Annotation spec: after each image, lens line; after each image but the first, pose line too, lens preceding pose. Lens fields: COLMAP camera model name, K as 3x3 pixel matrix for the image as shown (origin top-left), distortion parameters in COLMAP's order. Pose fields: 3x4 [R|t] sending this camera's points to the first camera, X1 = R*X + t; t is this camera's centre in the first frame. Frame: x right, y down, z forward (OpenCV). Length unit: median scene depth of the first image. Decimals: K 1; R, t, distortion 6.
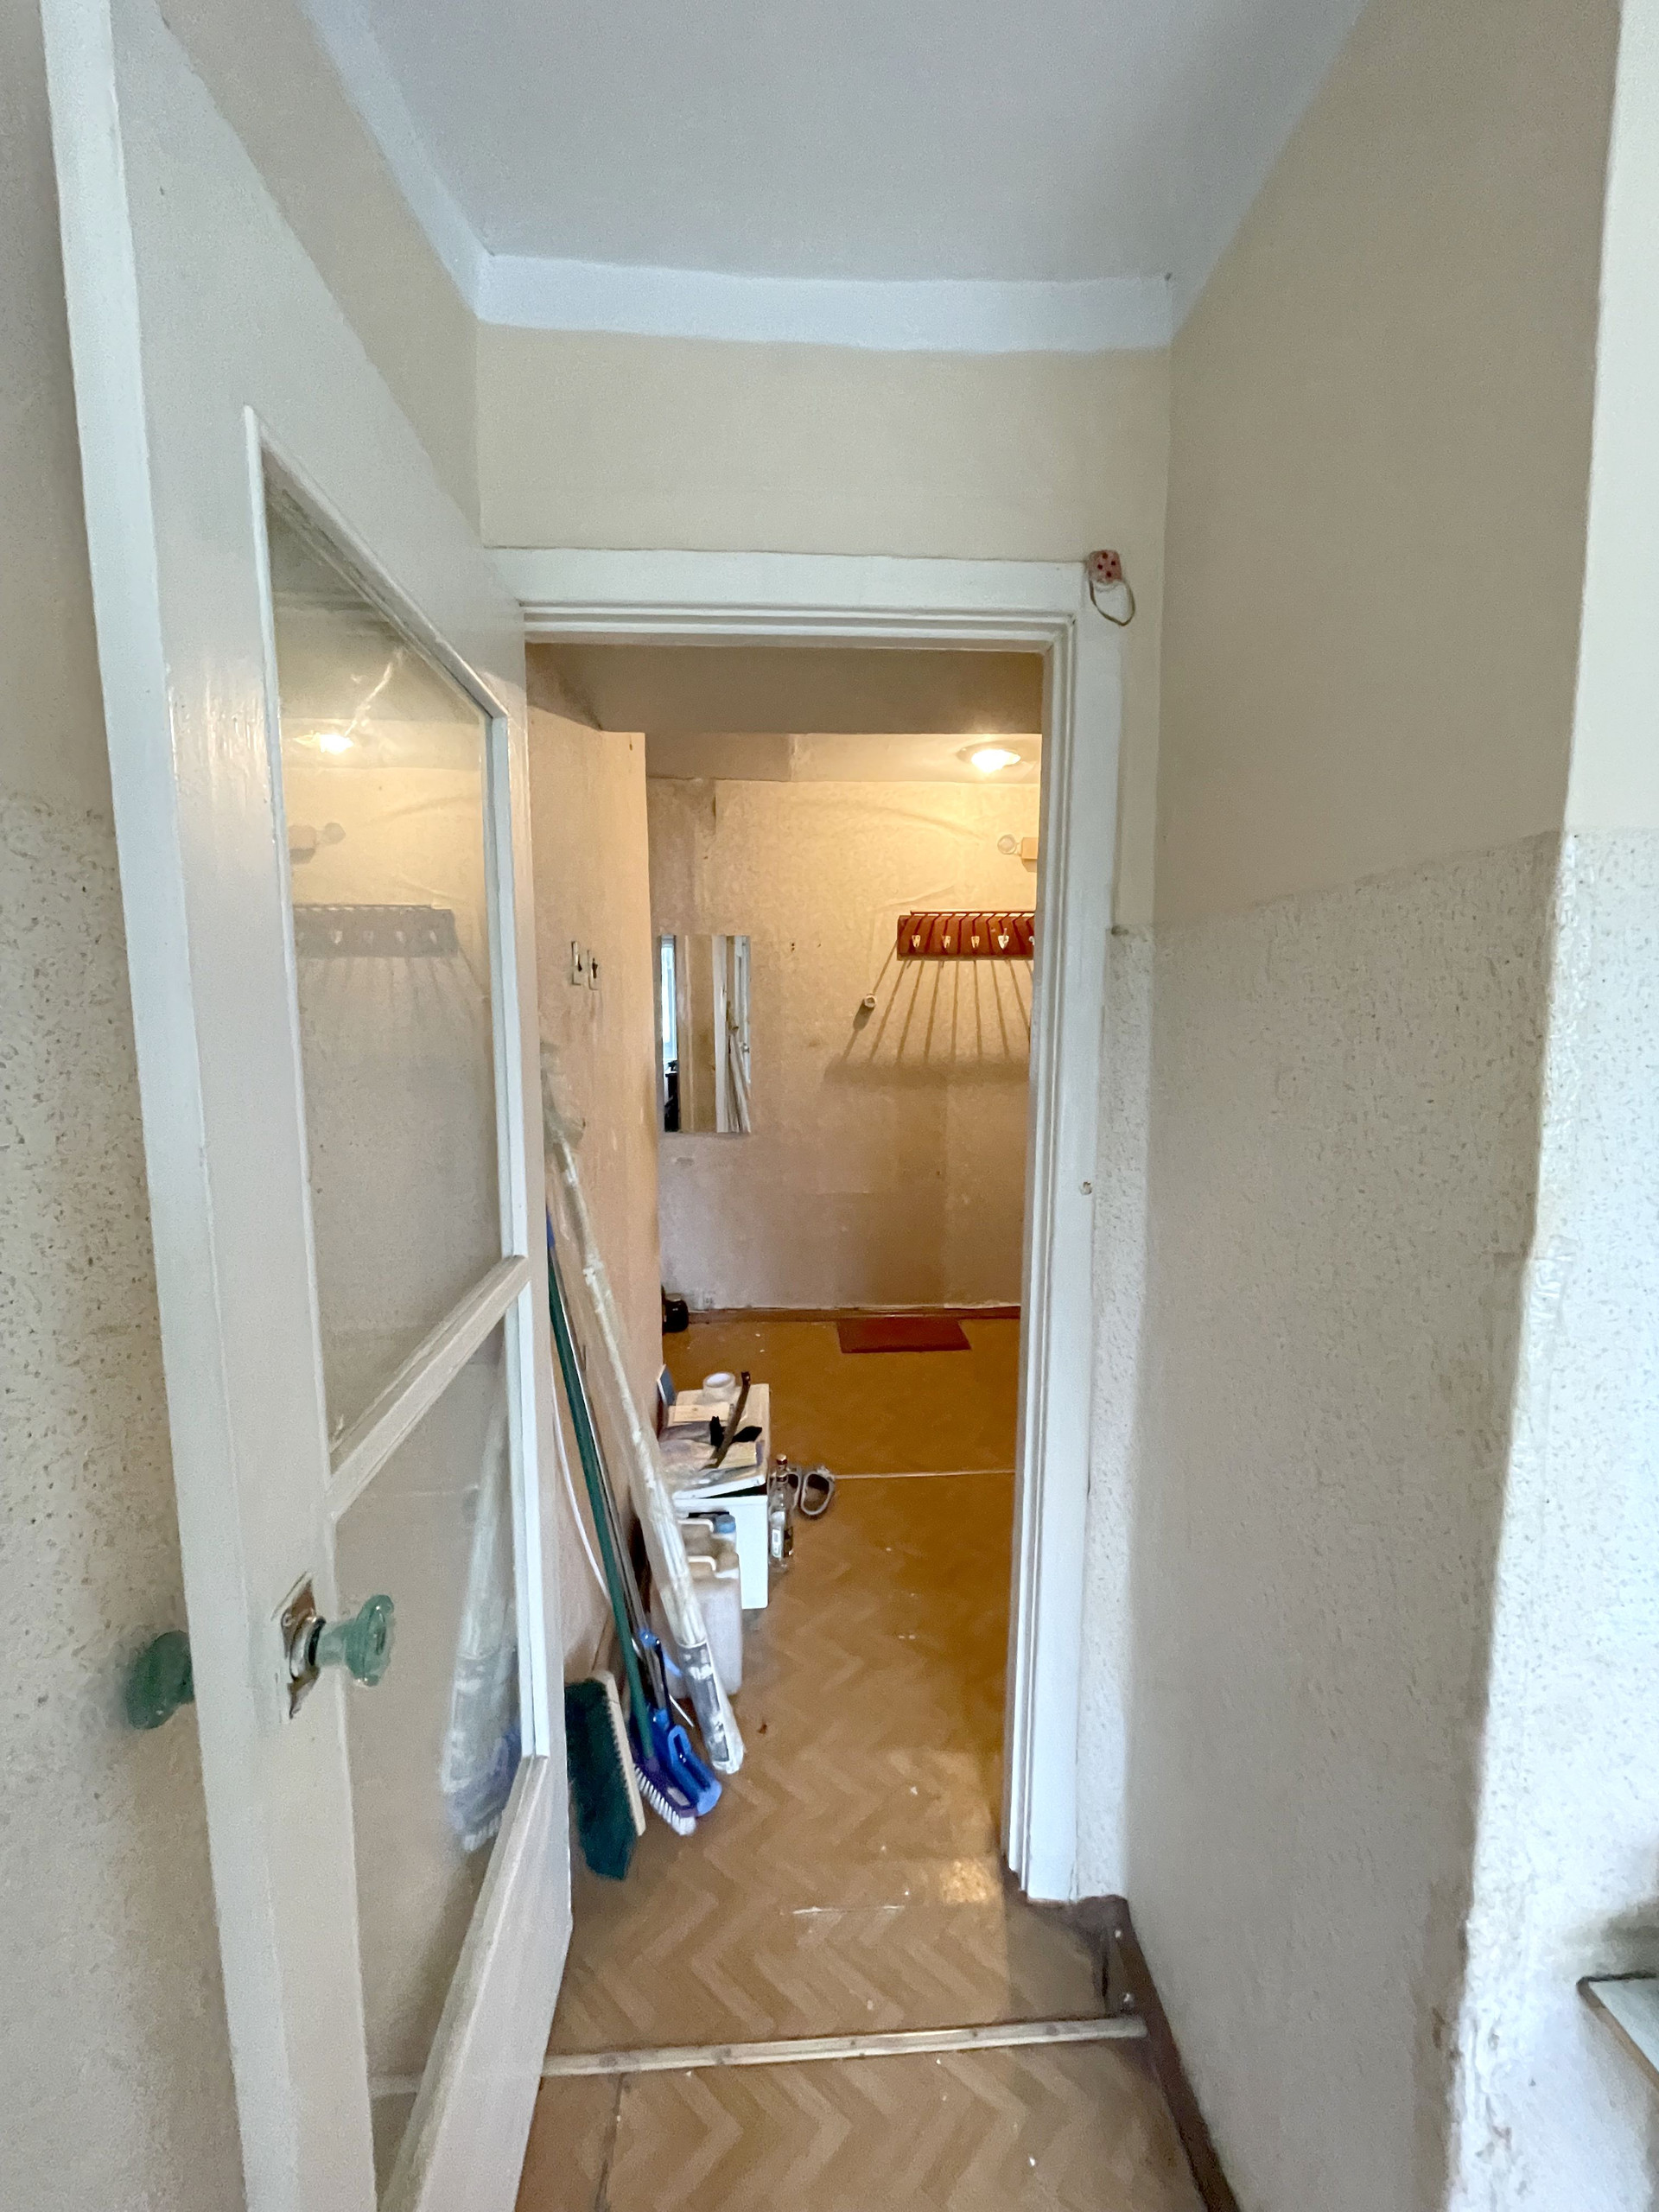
lens RADIAL K [[884.6, 0, 829.4], [0, 884.6, 1107.1], [0, 0, 1]] dist [-0.003327, 0.000866]
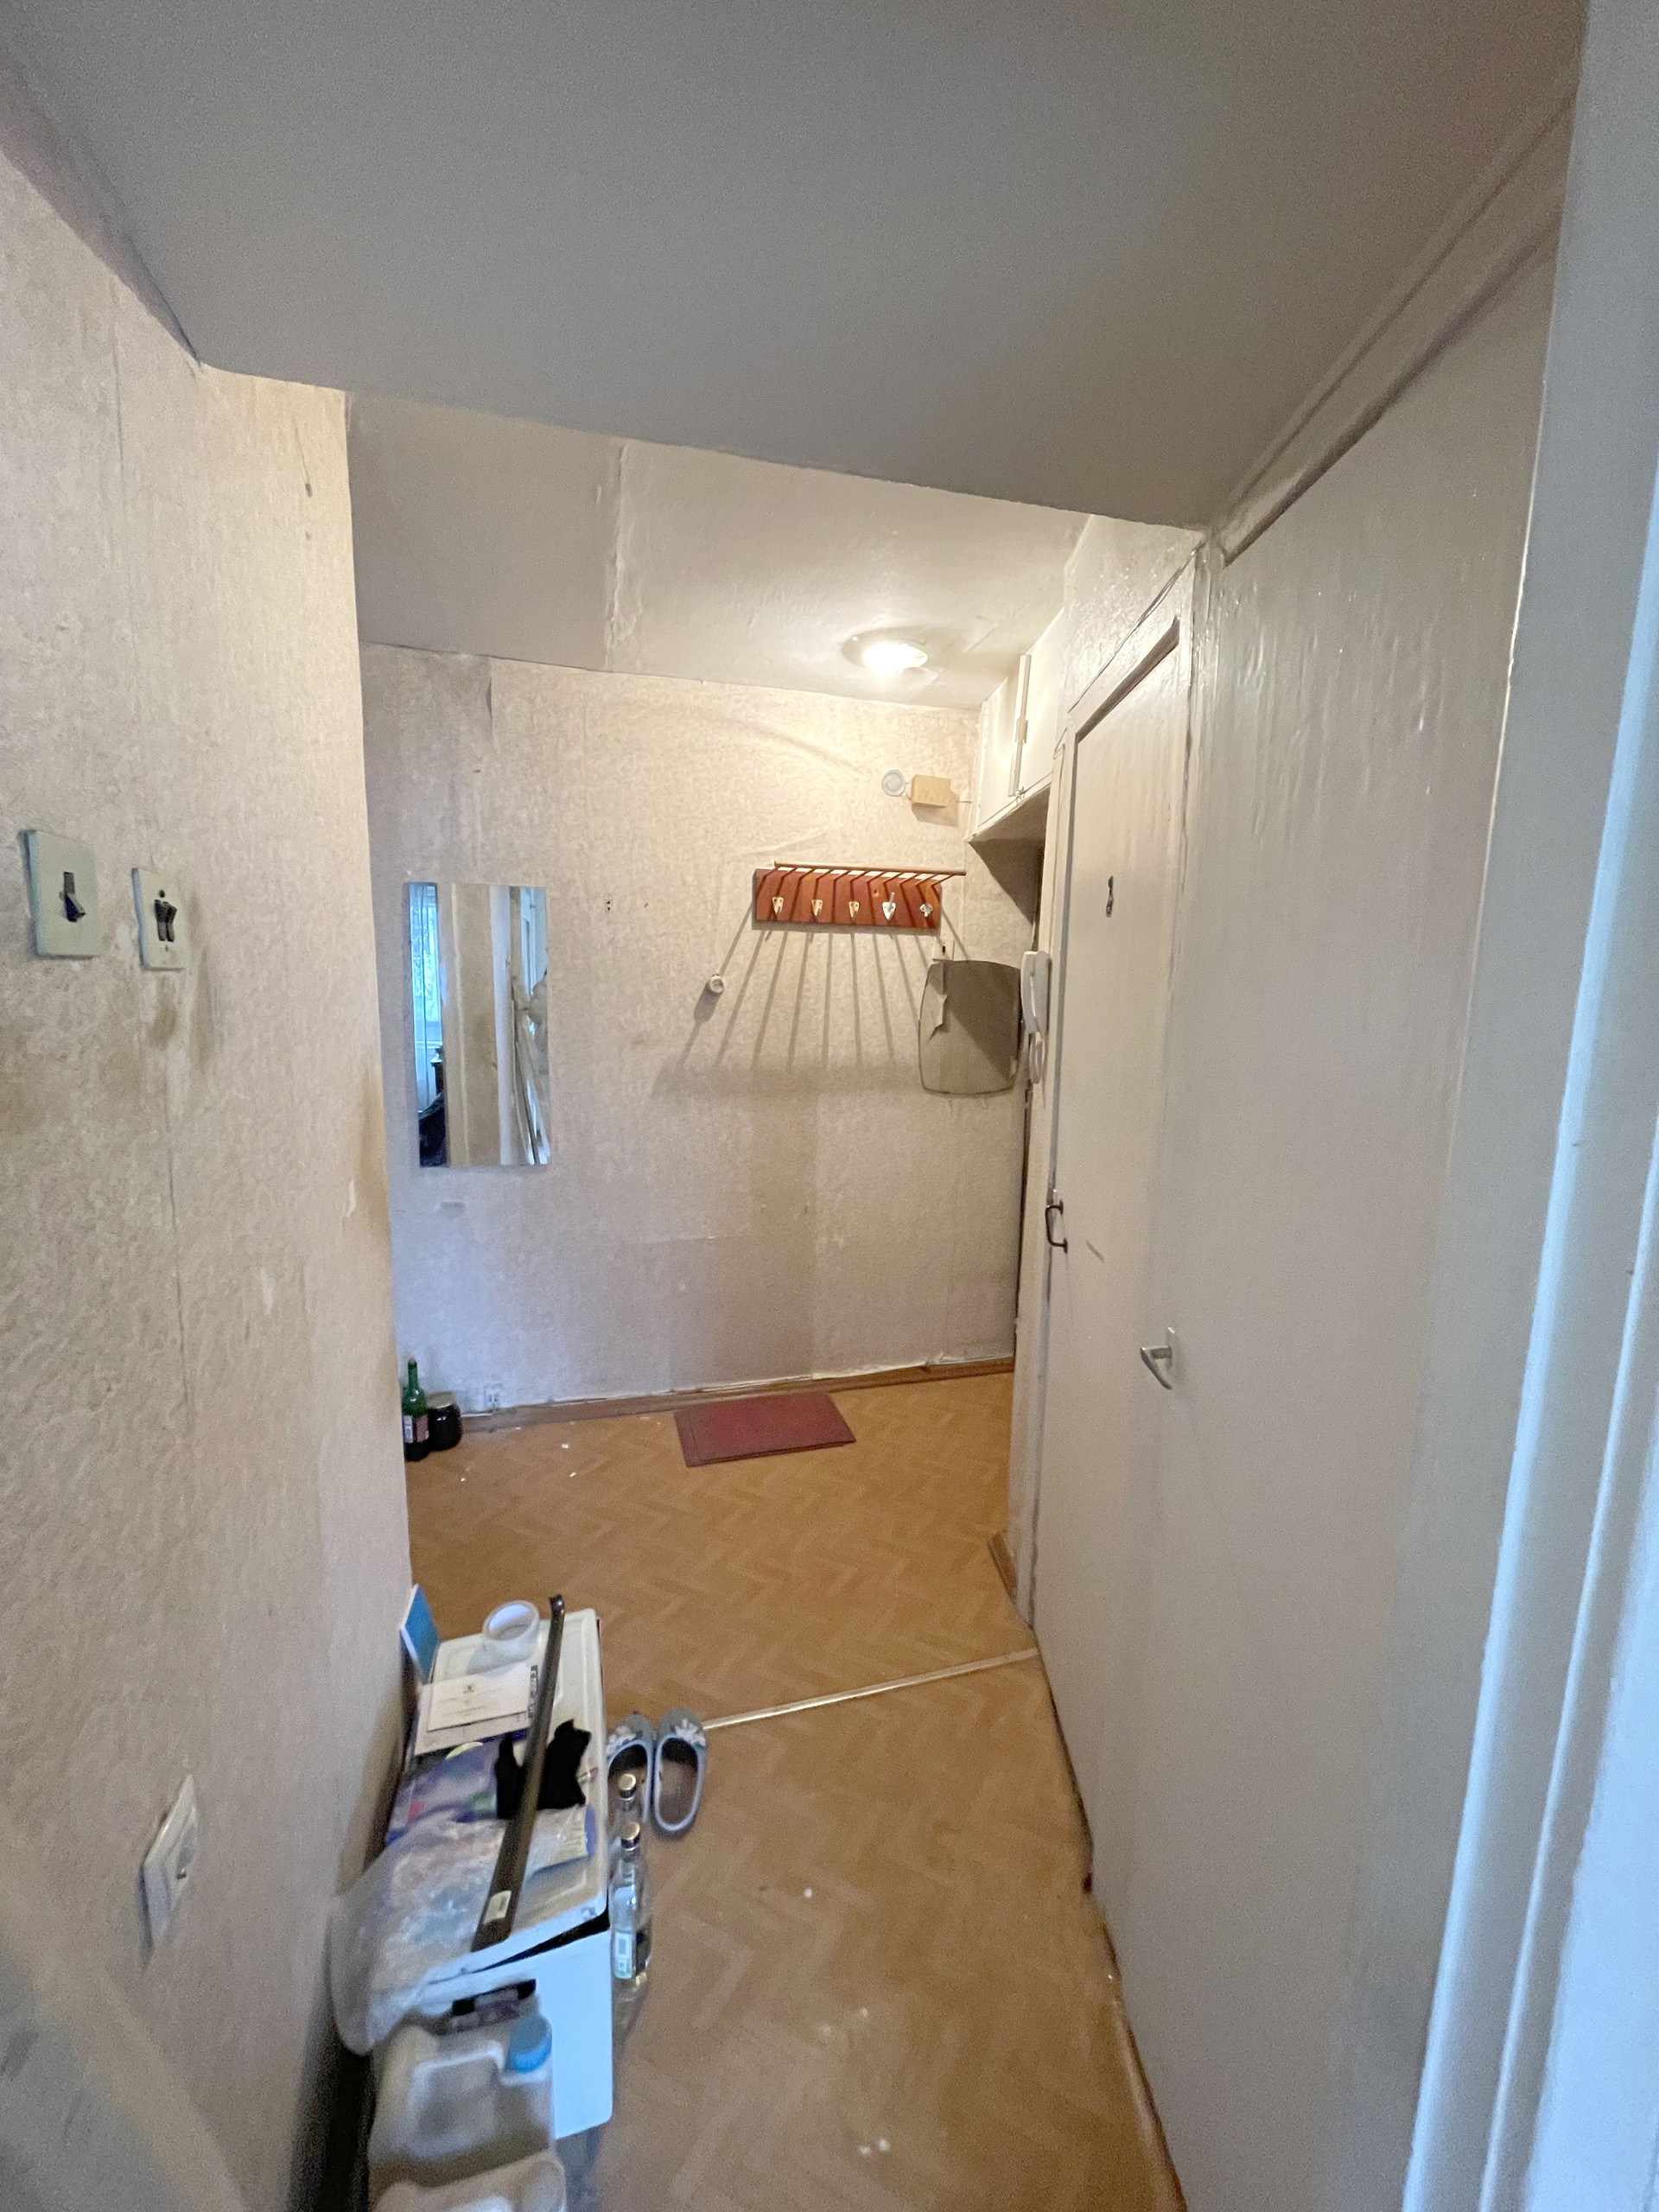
lens RADIAL K [[884.6, 0, 837.1], [0, 884.6, 1106.5], [0, 0, 1]] dist [-0.003327, 0.000866]
pose [[0.972094, -0.011870, 0.234290, -0.031094], [0.005078, 0.999550, 0.029571, -0.038944], [-0.234536, -0.027556, 0.971717, 0.255954]]
